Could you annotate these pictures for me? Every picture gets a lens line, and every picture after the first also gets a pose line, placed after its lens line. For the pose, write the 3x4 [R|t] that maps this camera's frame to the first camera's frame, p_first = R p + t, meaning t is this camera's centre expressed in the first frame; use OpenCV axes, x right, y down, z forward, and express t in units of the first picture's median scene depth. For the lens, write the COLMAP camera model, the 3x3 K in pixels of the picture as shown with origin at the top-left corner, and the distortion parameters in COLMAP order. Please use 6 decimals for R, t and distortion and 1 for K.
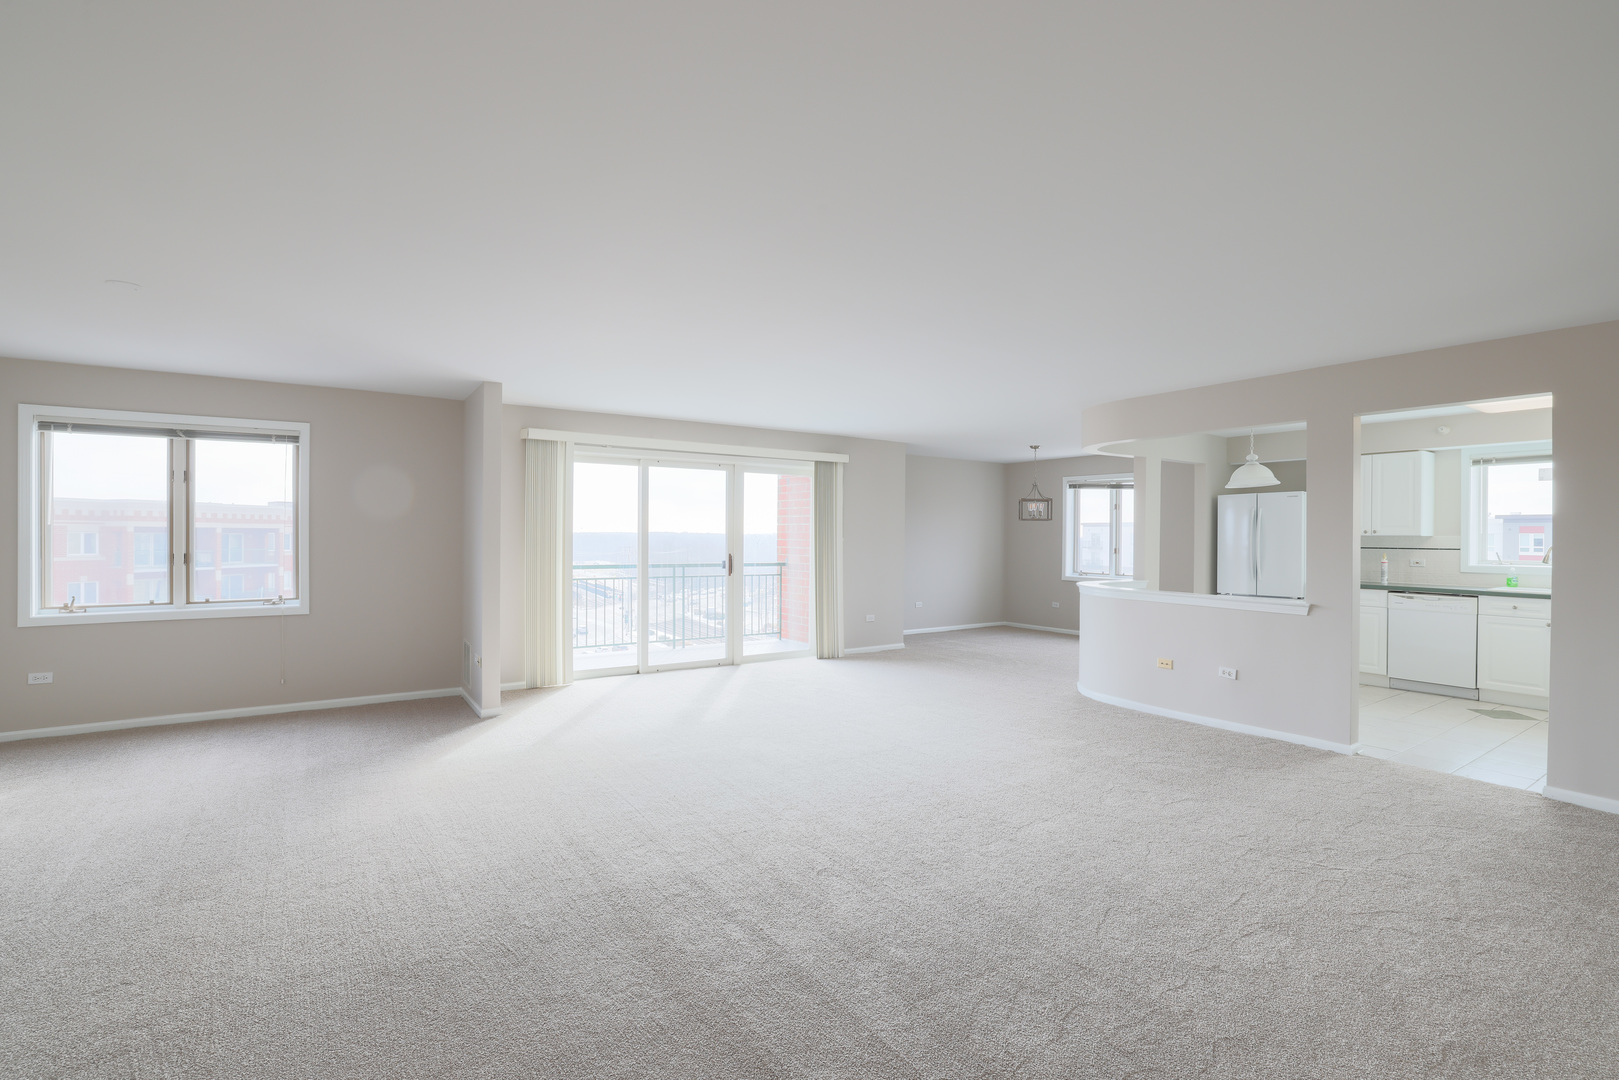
lens RADIAL K [[753.8, 0, 778.5], [0, 753.8, 524.9], [0, 0, 1]] dist [-0.011142, 0.000472]
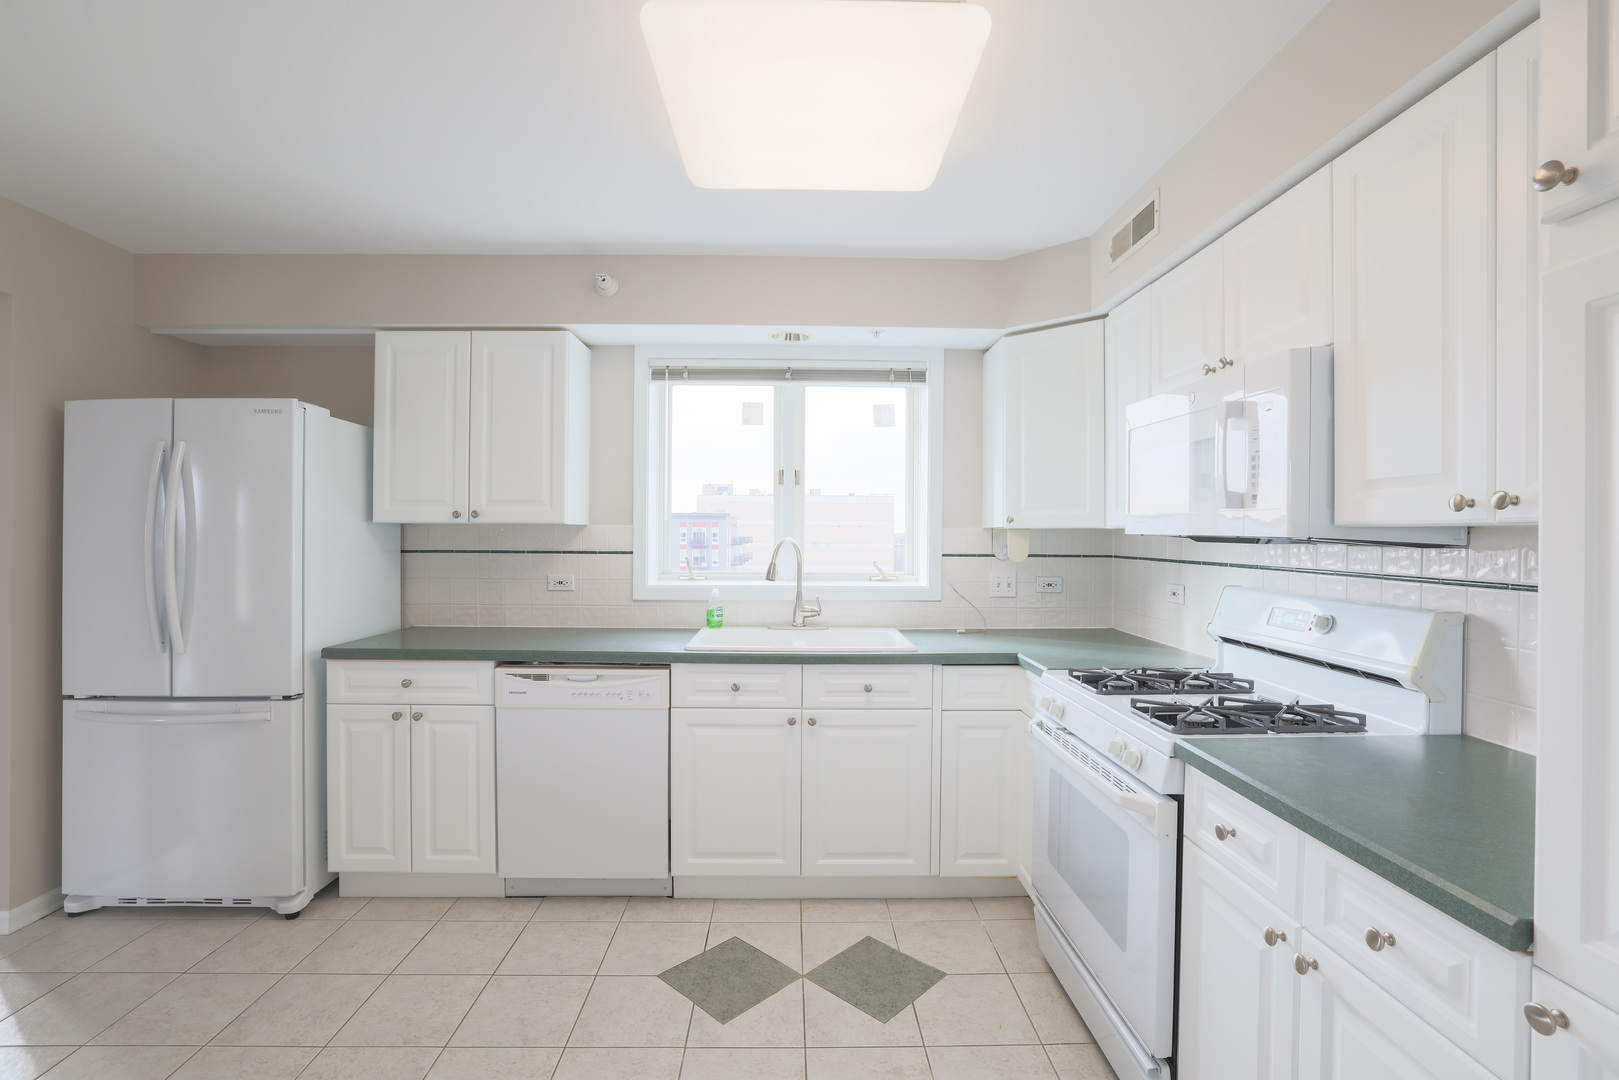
lens RADIAL K [[753.8, 0, 804.3], [0, 753.8, 537.9], [0, 0, 1]] dist [-0.011142, 0.000472]
pose [[0.541592, -0.005304, 0.840625, 1.667068], [-0.009591, 0.999876, 0.012488, 0.047101], [-0.840587, -0.014826, 0.541474, 1.899283]]
